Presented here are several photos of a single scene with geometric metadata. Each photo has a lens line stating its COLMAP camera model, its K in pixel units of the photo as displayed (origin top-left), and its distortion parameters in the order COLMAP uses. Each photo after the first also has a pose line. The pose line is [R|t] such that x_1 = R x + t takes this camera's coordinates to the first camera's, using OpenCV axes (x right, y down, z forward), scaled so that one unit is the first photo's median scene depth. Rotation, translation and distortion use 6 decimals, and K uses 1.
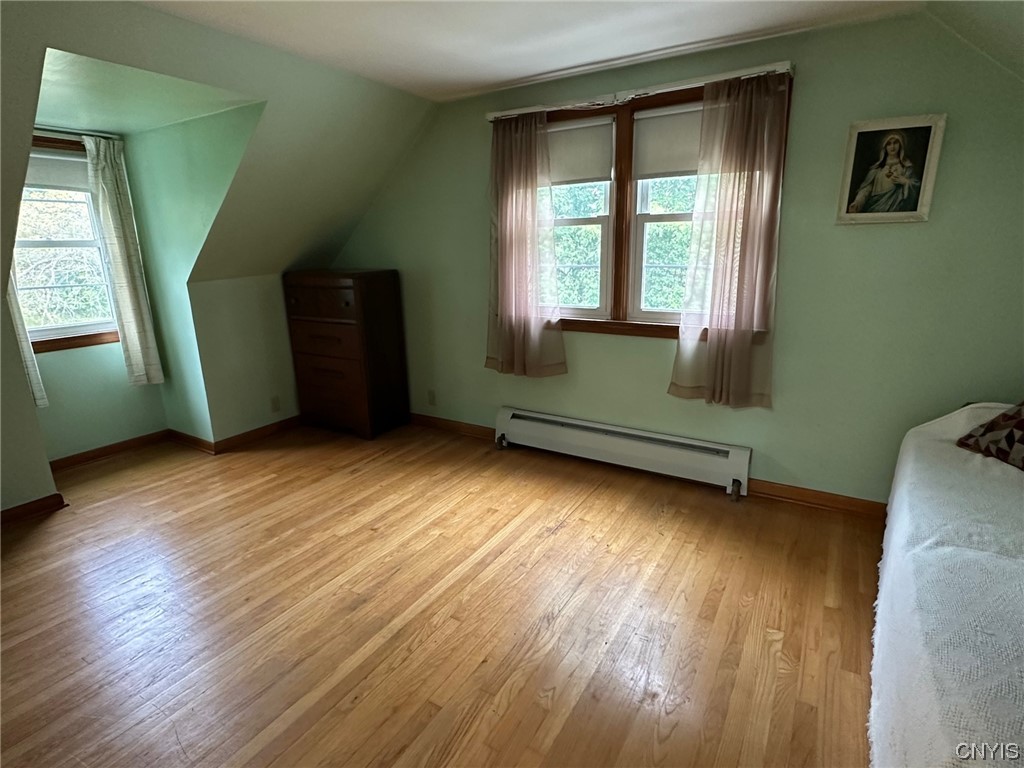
lens RADIAL K [[535.6, 0, 508.3], [0, 535.6, 389.0], [0, 0, 1]] dist [0.000077, 0.000334]
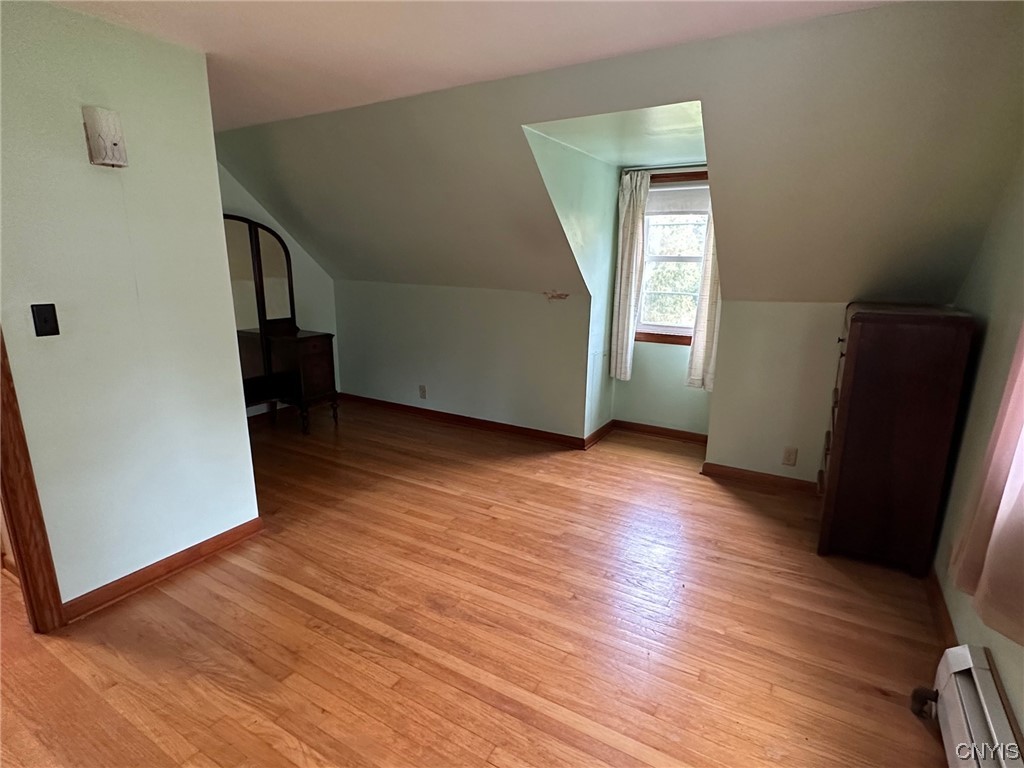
lens RADIAL K [[535.6, 0, 509.3], [0, 535.6, 385.4], [0, 0, 1]] dist [0.000077, 0.000334]
pose [[0.012717, 0.252173, -0.967599, 0.378576], [-0.270749, 0.932397, 0.239440, -0.177453], [0.962566, 0.258931, 0.080133, 0.567085]]
